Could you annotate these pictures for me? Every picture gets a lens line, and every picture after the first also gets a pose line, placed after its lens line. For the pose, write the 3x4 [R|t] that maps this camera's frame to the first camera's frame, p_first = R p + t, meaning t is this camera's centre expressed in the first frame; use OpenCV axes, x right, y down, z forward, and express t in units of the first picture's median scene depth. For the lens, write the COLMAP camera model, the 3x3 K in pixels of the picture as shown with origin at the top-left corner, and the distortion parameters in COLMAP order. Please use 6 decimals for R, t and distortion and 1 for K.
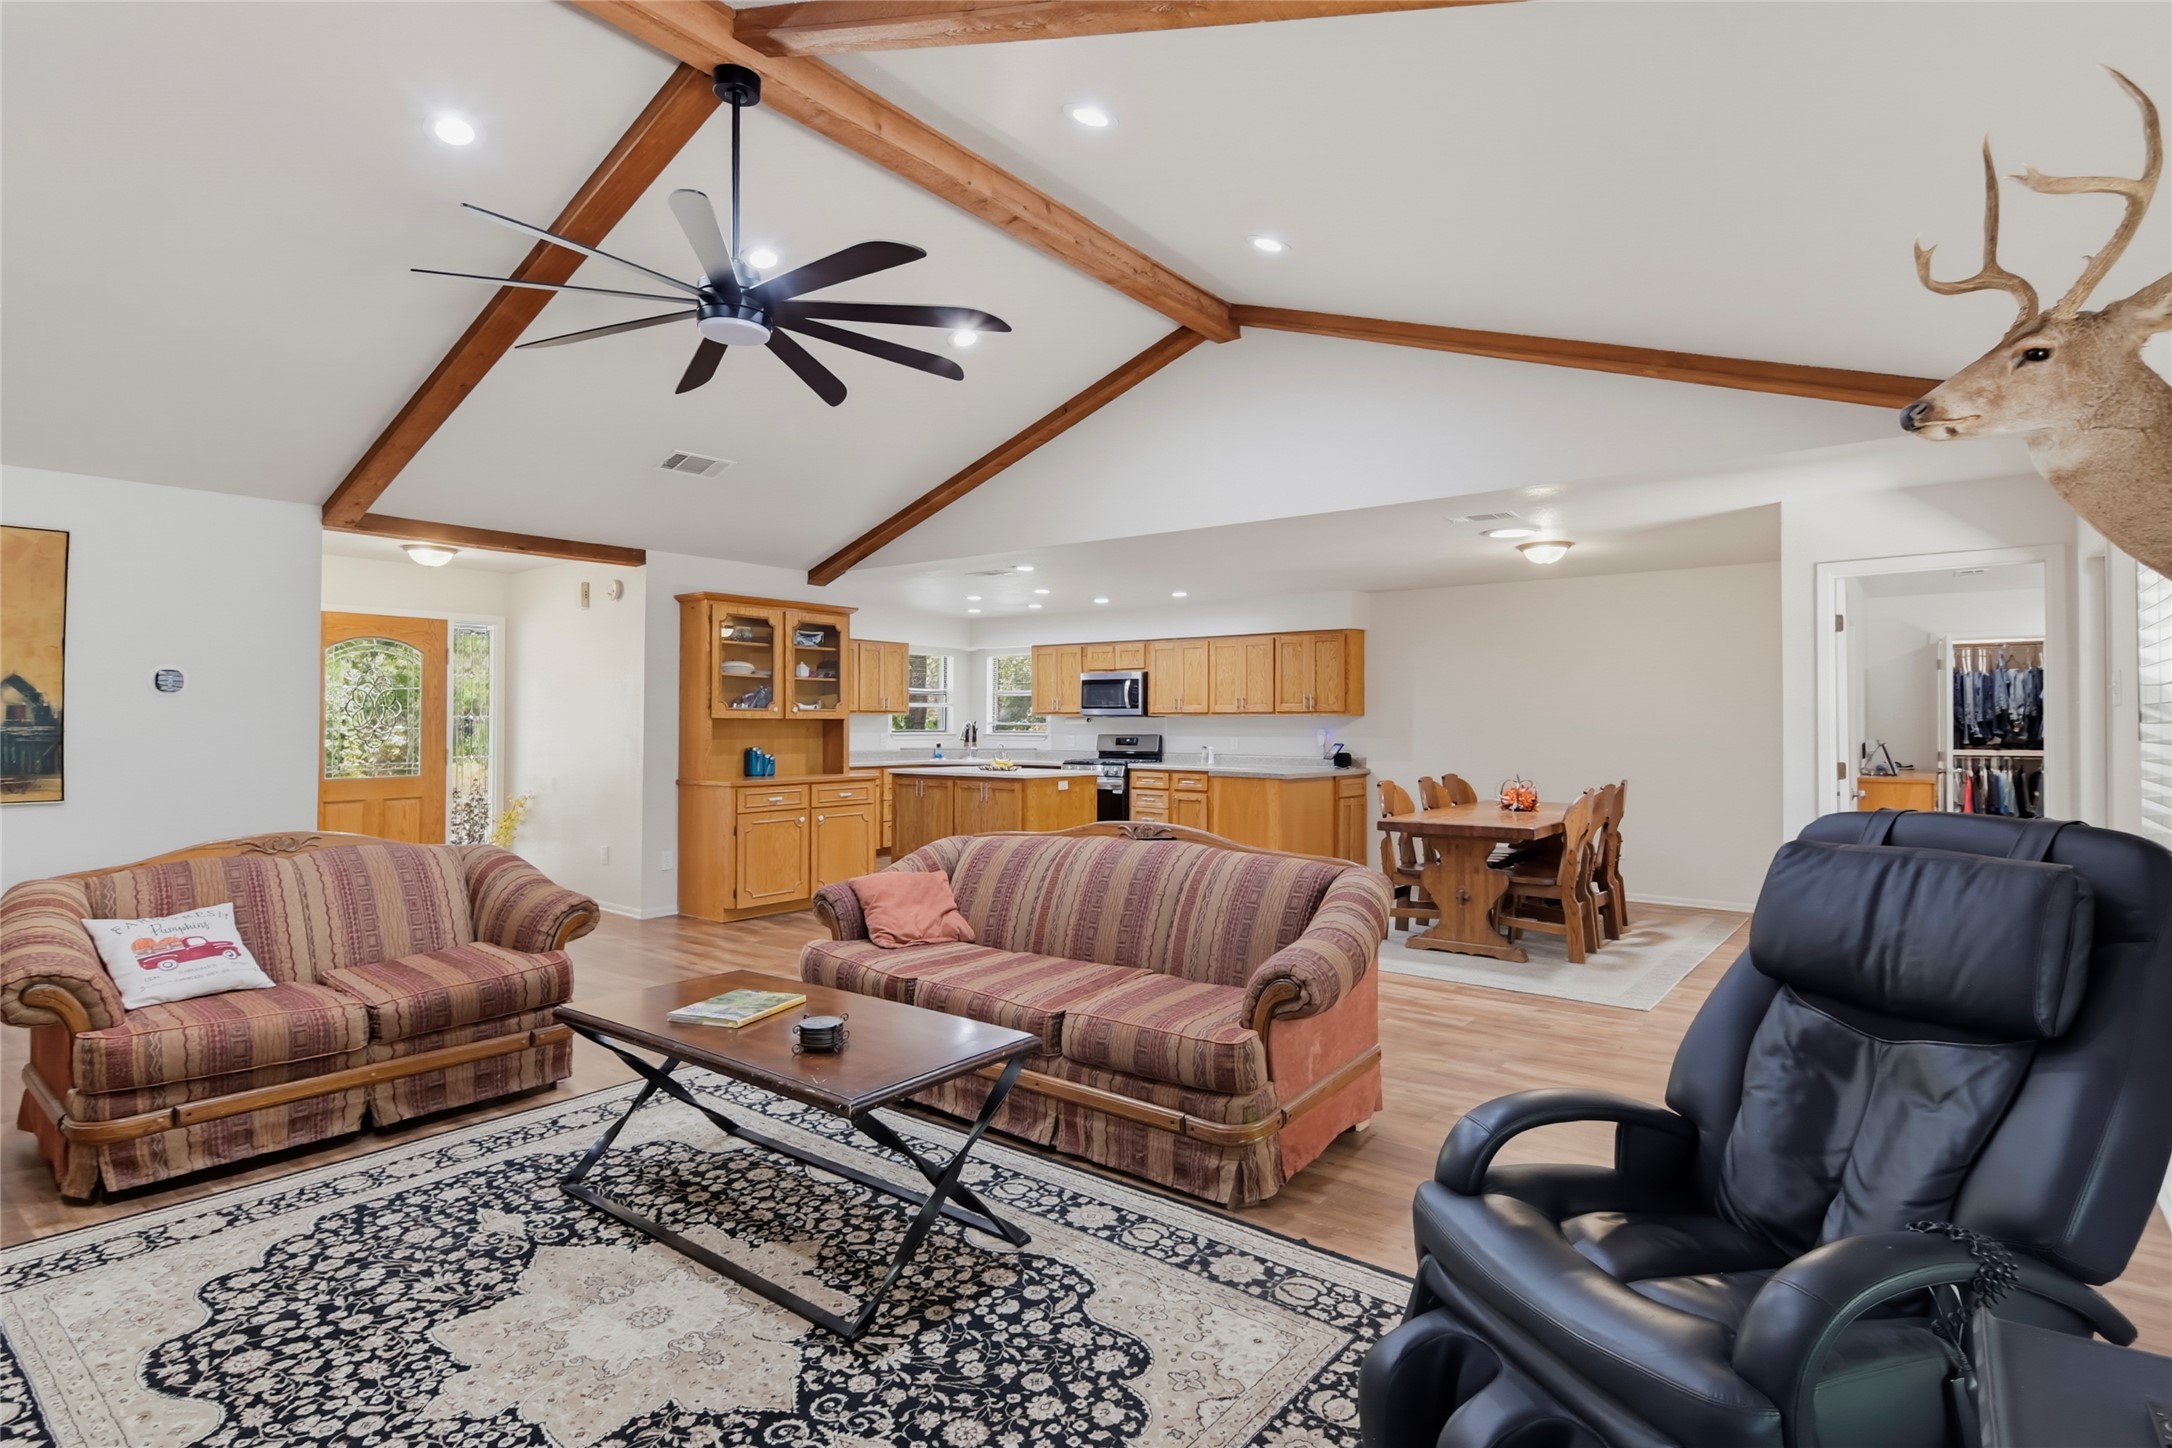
lens RADIAL K [[1066.4, 0, 1100.2], [0, 1066.4, 704.3], [0, 0, 1]] dist [0.014563, -0.021532]
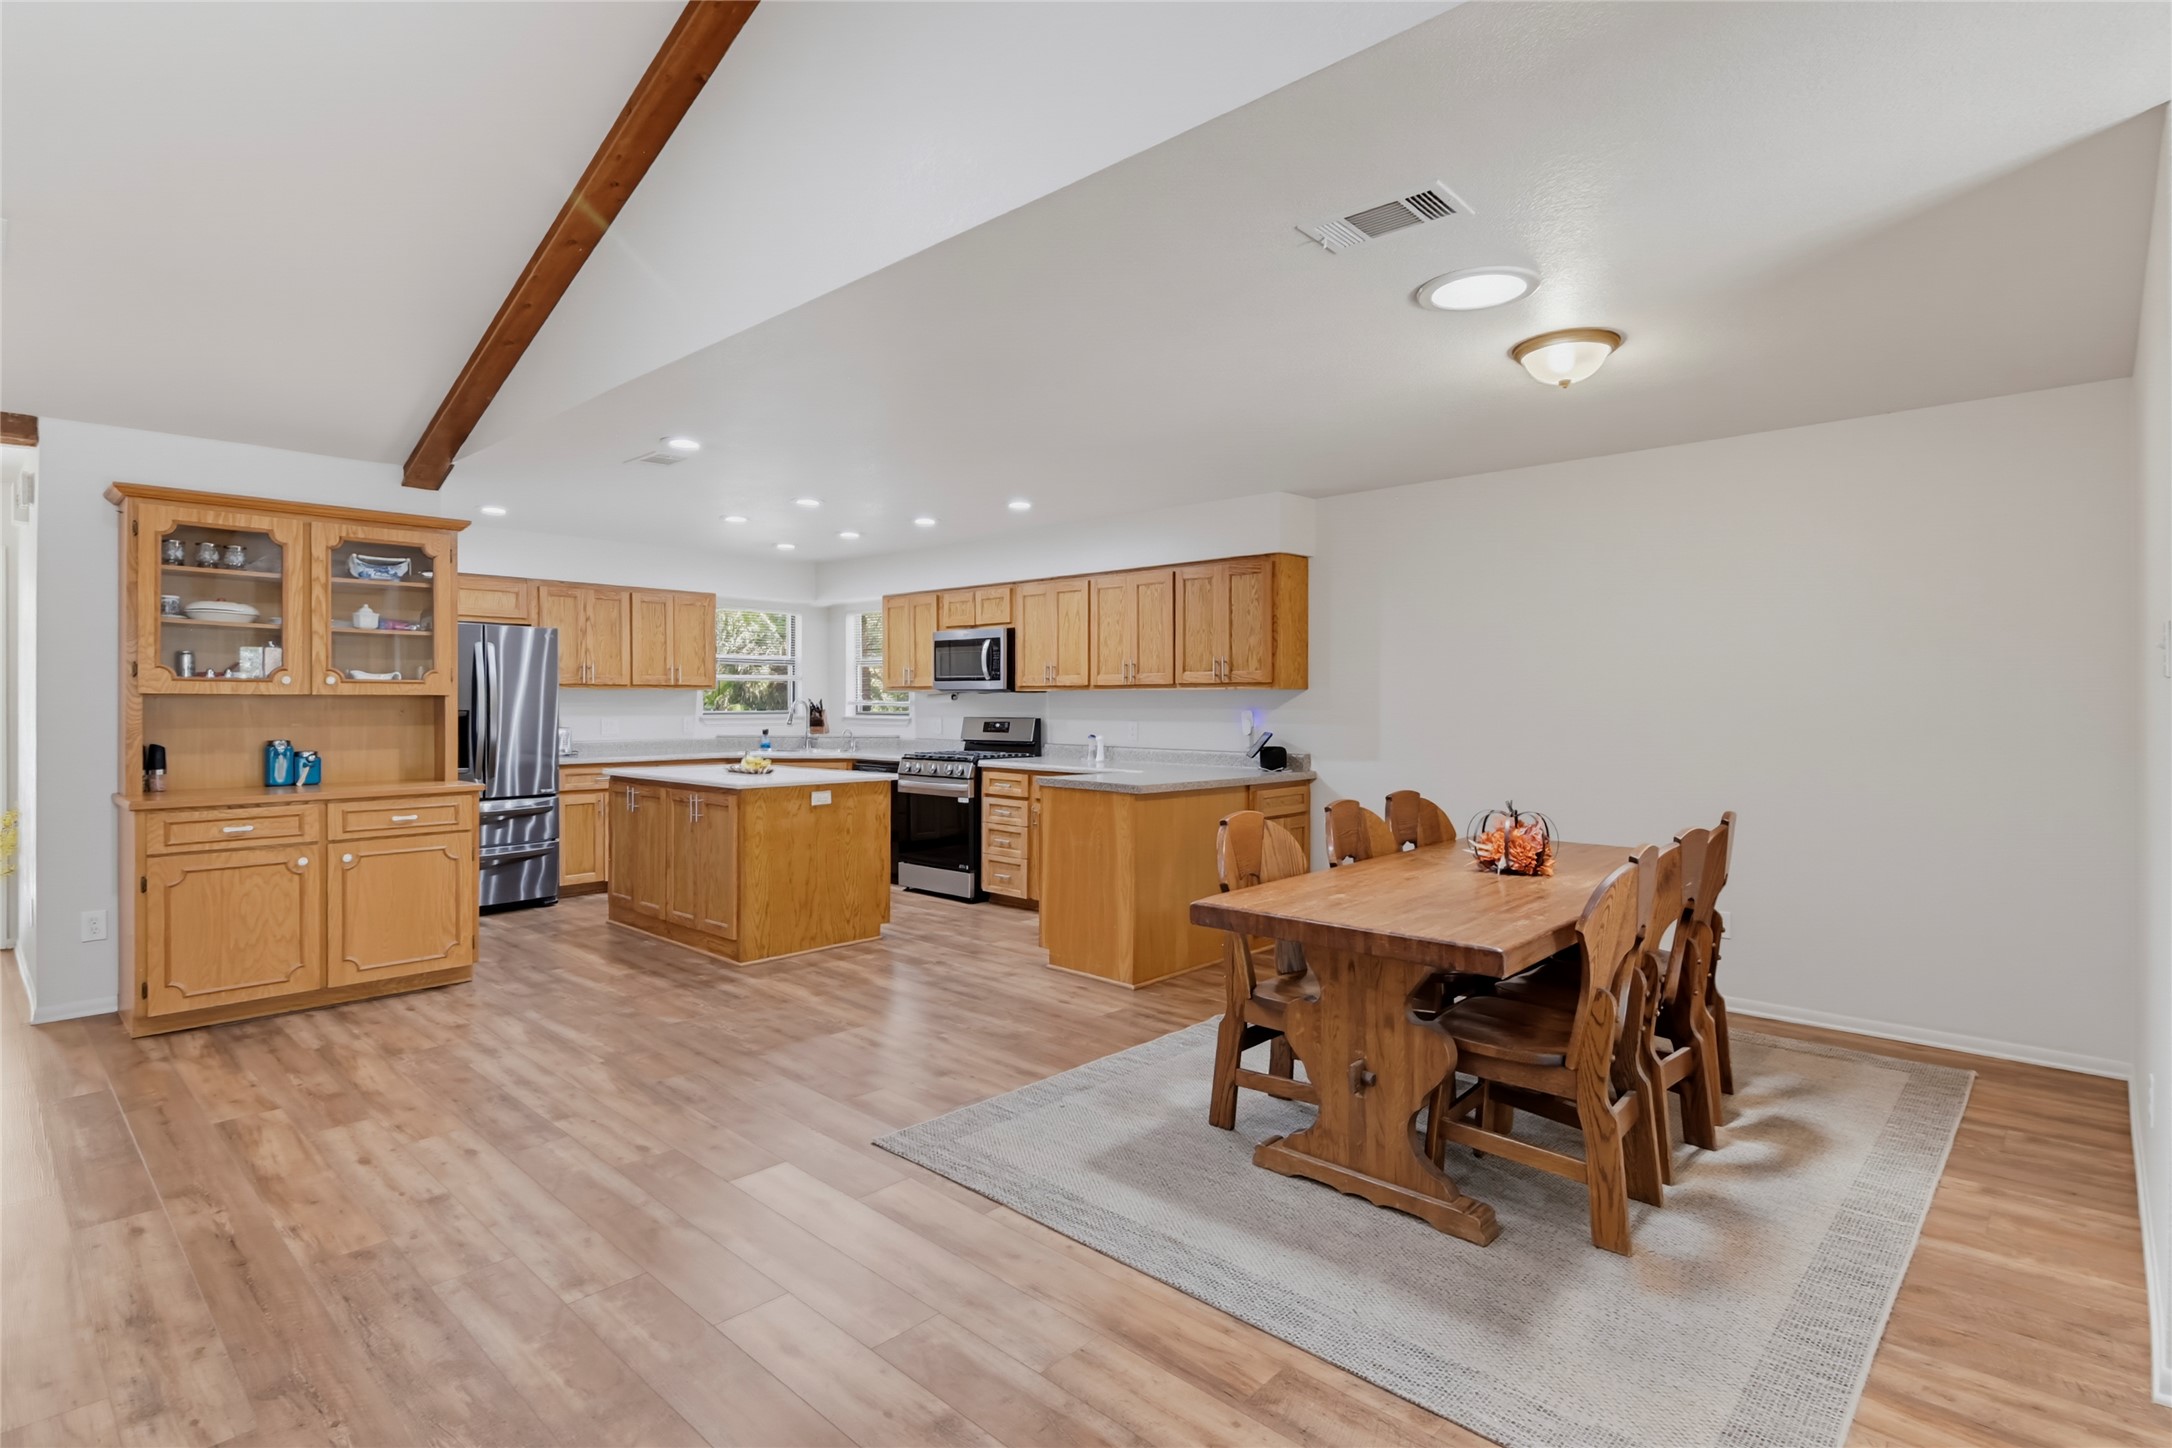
lens RADIAL K [[1066.4, 0, 1100.2], [0, 1066.4, 704.3], [0, 0, 1]] dist [0.014563, -0.021532]
pose [[0.997065, -0.001430, -0.076546, 0.173781], [0.002996, 0.999788, 0.020346, 0.006466], [0.076500, -0.020516, 0.996858, 0.353433]]
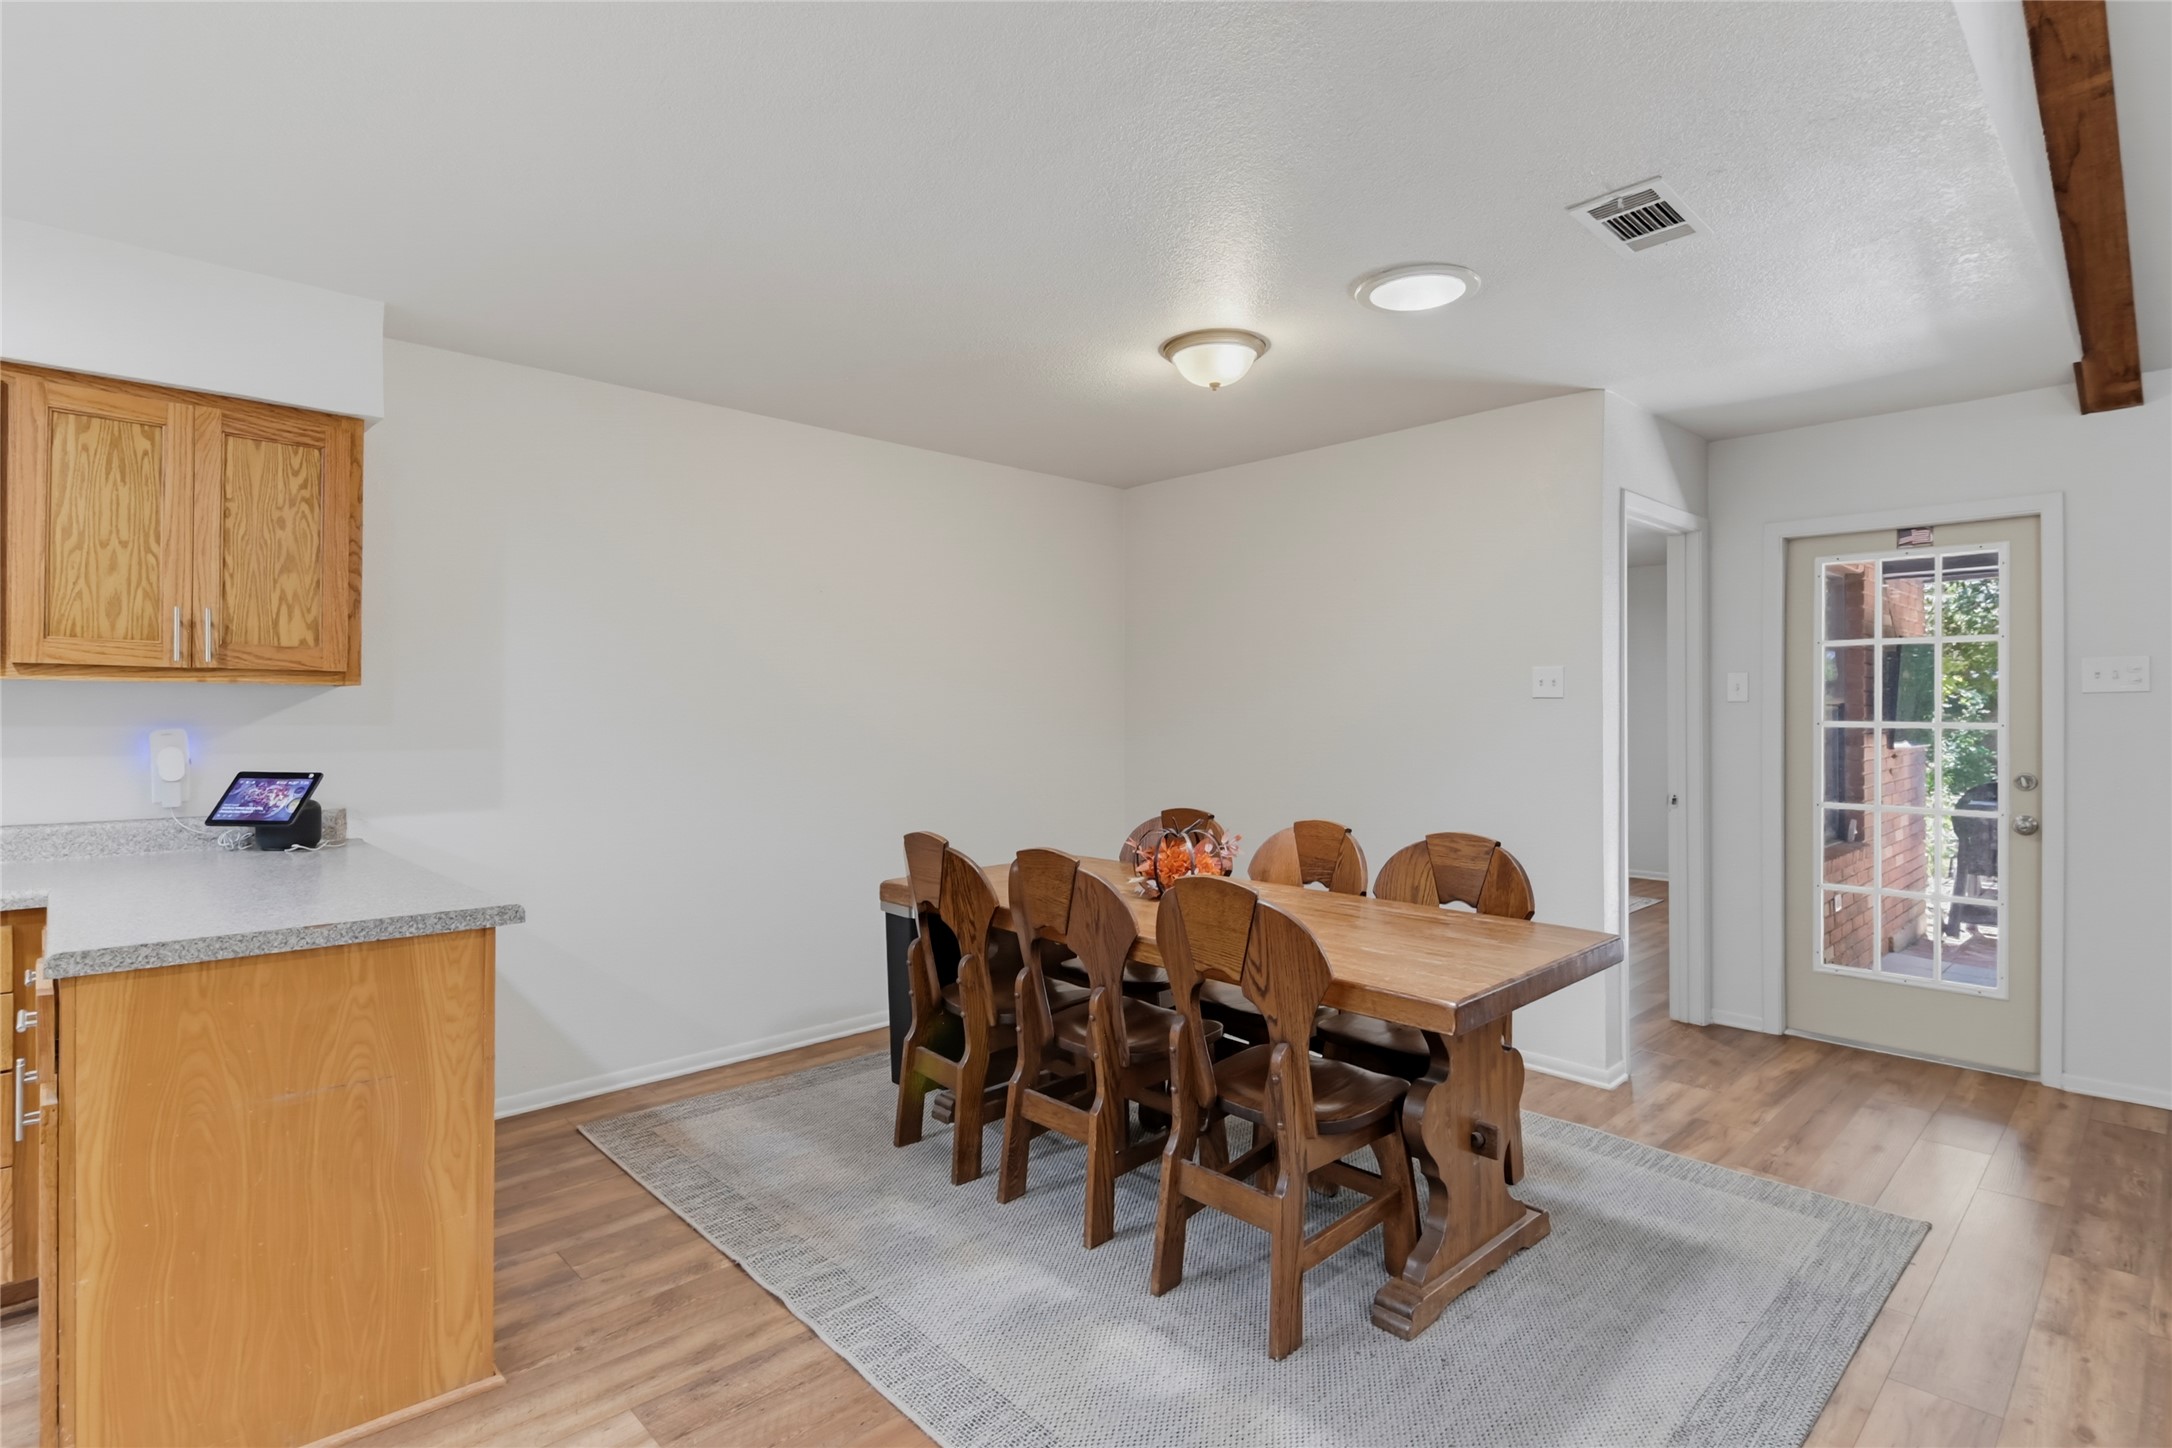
lens RADIAL K [[1066.4, 0, 1100.2], [0, 1066.4, 704.3], [0, 0, 1]] dist [0.014563, -0.021532]
pose [[0.142680, -0.001194, 0.989768, -0.055375], [-0.019502, 0.999802, 0.004017, 0.010636], [-0.989577, -0.019876, 0.142629, 0.720571]]
